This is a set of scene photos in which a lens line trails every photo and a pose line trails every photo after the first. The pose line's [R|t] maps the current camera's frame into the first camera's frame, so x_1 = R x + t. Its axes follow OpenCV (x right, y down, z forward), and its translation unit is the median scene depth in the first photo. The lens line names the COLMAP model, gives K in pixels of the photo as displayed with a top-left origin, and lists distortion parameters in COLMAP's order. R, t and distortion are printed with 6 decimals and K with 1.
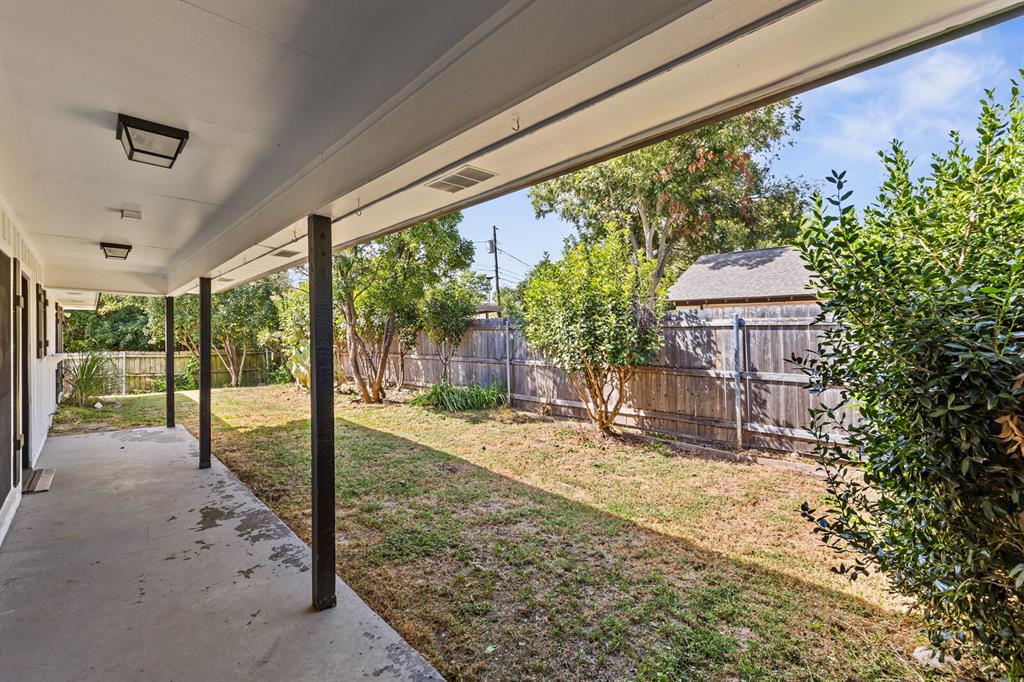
lens RADIAL K [[459.9, 0, 492.9], [0, 459.9, 339.4], [0, 0, 1]] dist [0.014476, 0.002396]
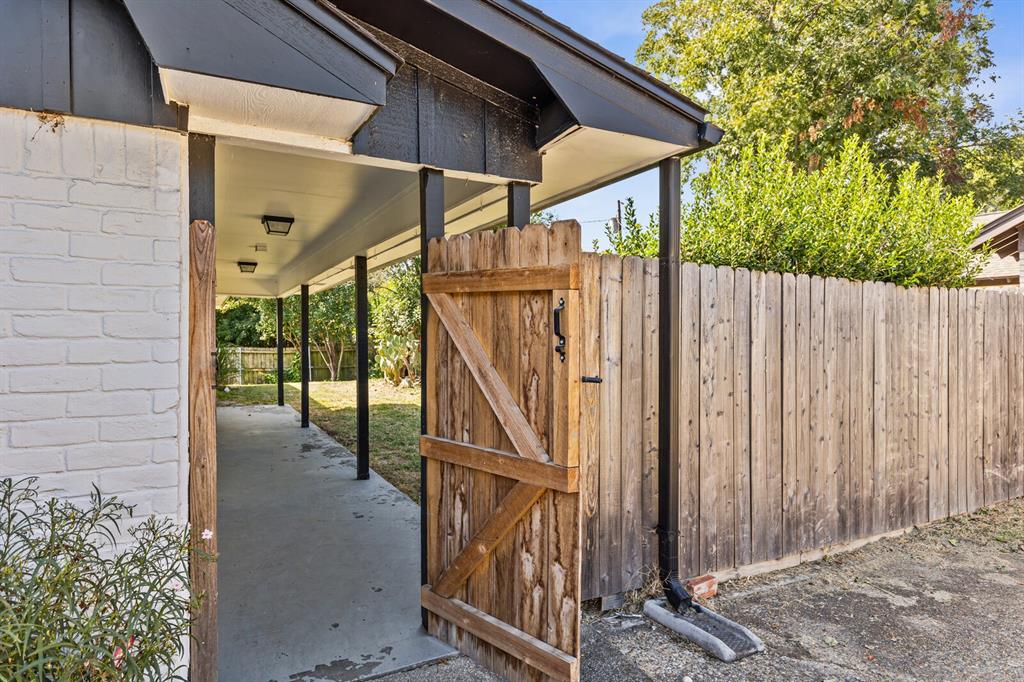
lens RADIAL K [[600.4, 0, 510.9], [0, 600.4, 342.5], [0, 0, 1]] dist [0.009551, -0.000271]
pose [[0.972873, 0.000563, -0.231340, 0.209067], [0.000574, 0.999988, 0.004847, 0.013647], [0.231340, -0.004848, 0.972861, -0.320817]]
